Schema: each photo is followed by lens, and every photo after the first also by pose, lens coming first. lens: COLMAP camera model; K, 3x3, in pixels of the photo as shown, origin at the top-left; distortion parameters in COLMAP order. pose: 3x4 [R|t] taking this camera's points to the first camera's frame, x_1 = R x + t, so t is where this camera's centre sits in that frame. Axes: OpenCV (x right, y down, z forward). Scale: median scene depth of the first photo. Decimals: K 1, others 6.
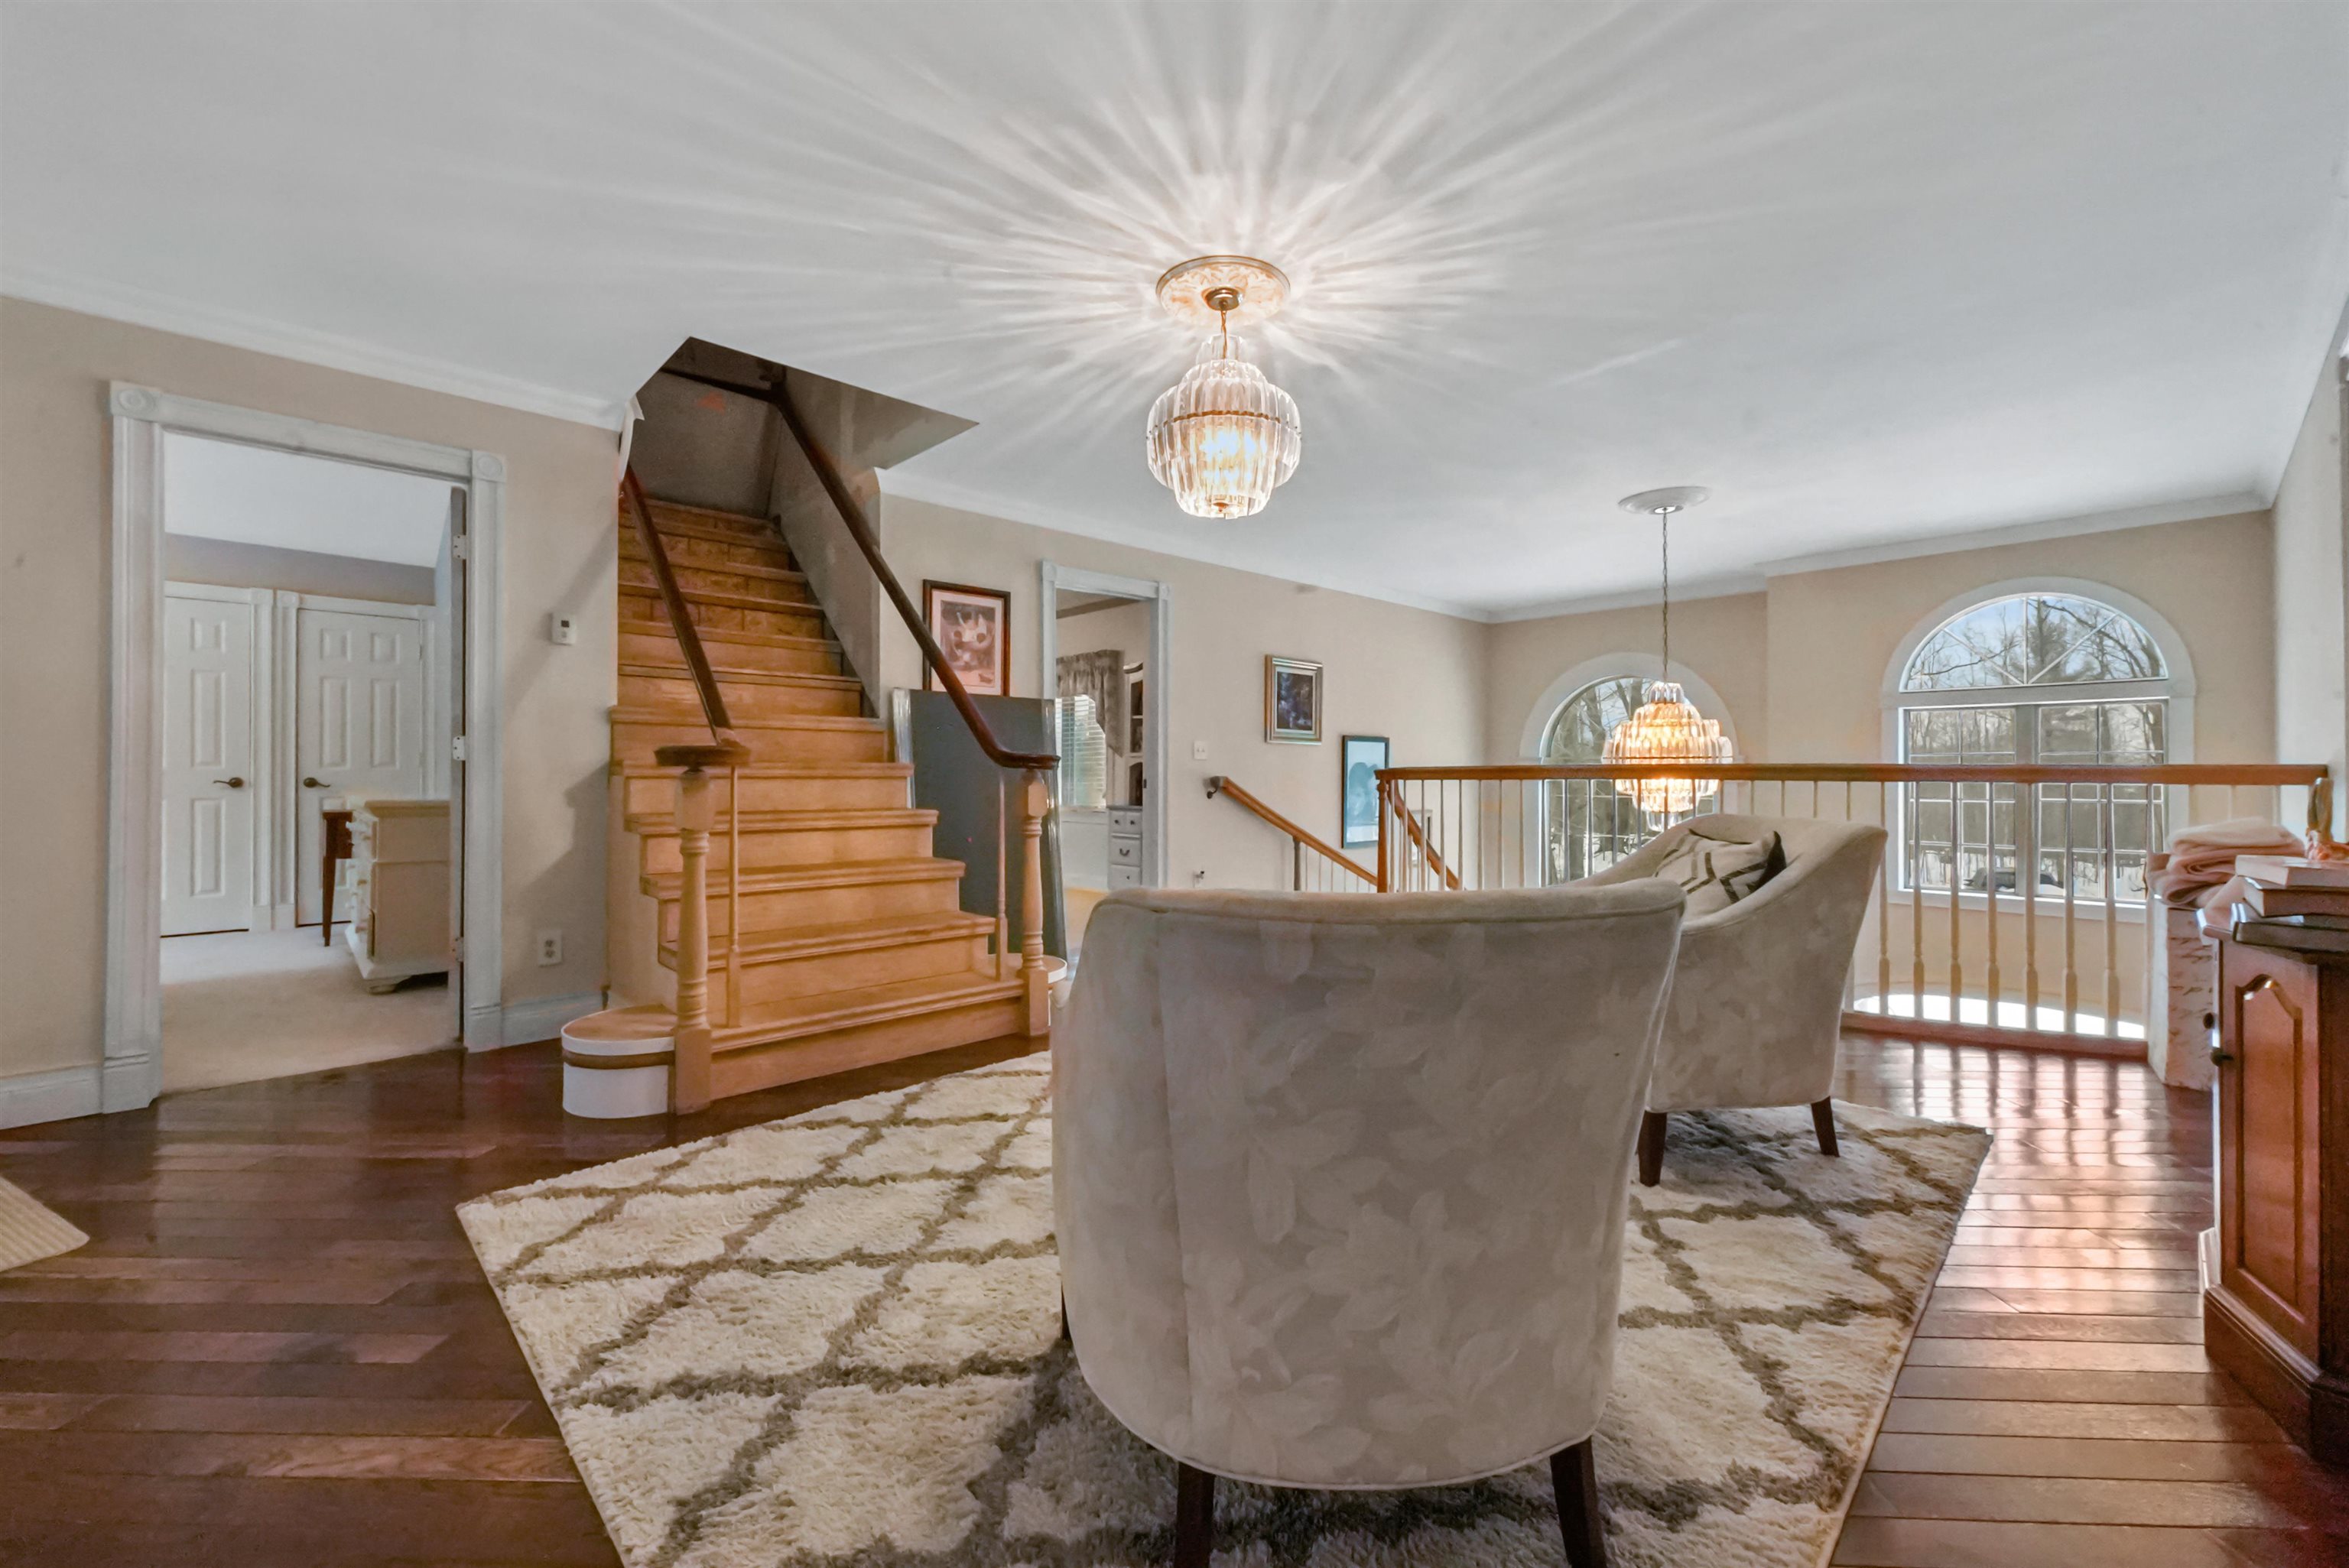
lens RADIAL K [[935.5, 0, 1170.1], [0, 935.5, 768.0], [0, 0, 1]] dist [0.001650, 0.000236]
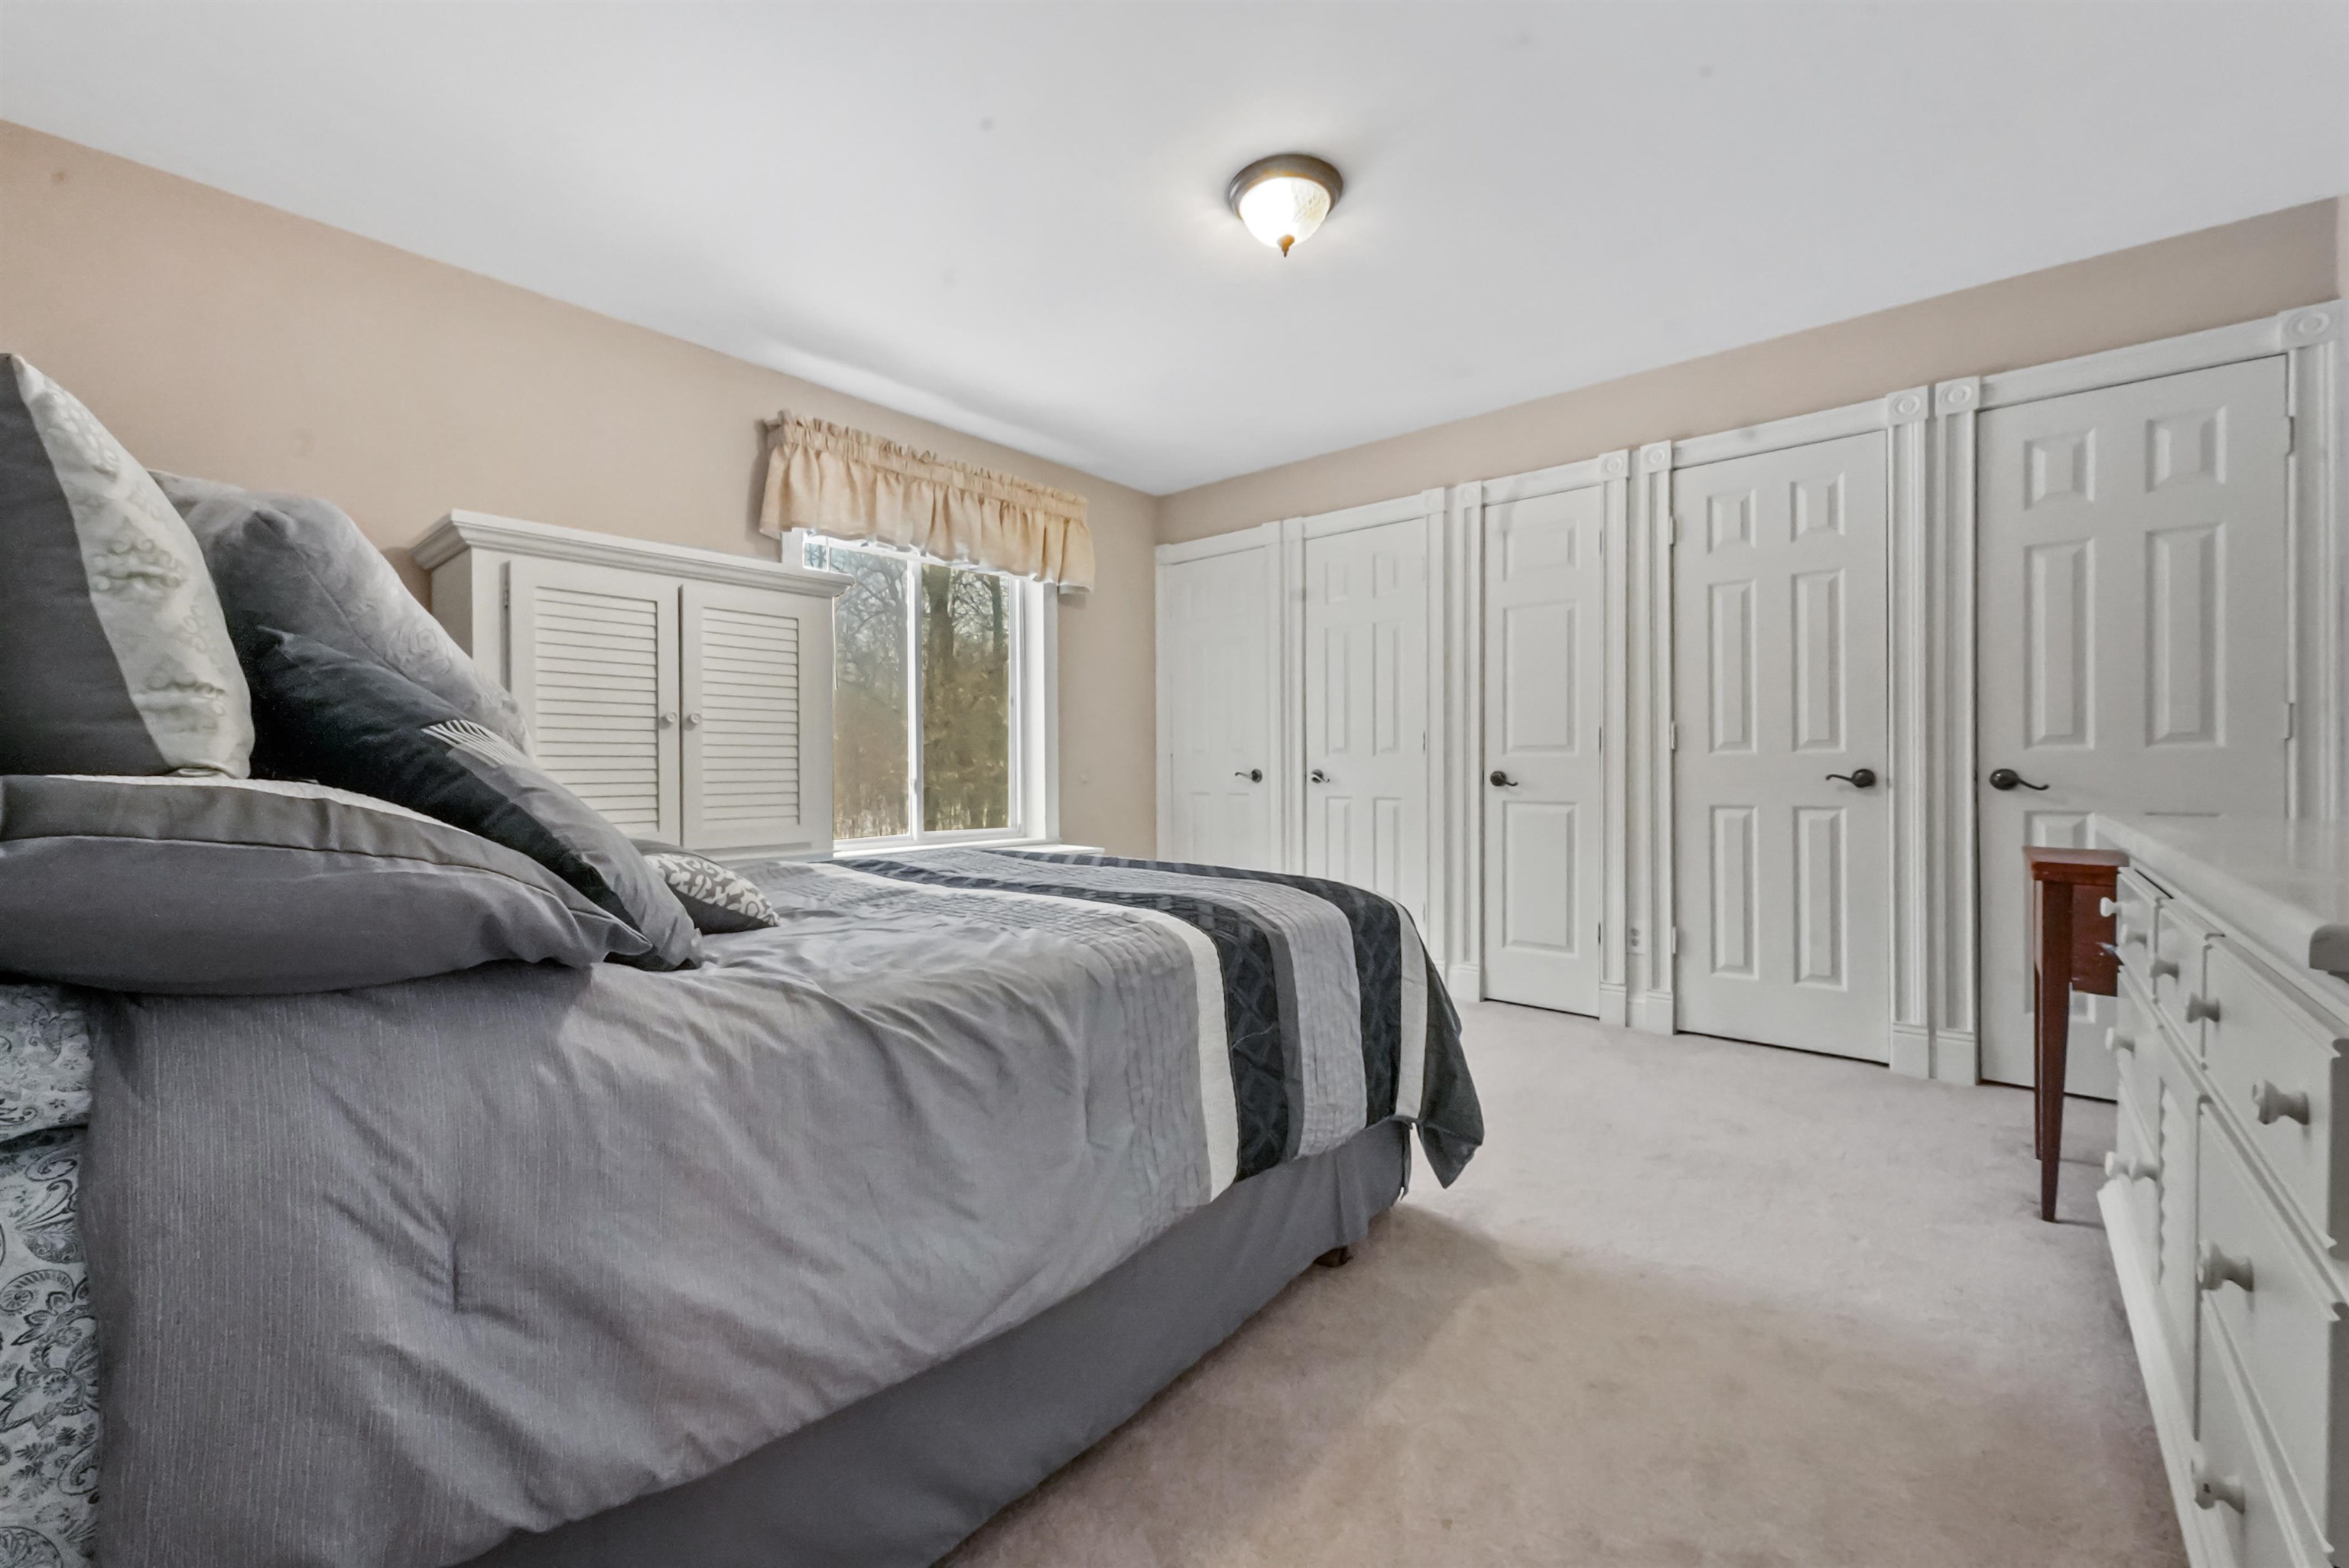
lens RADIAL K [[935.5, 0, 1170.4], [0, 935.5, 768.0], [0, 0, 1]] dist [0.001650, 0.000236]
pose [[0.093093, 0.000136, -0.995657, -0.503070], [0.006429, 0.999979, 0.000737, 0.007043], [0.995637, -0.006470, 0.093090, 0.555252]]
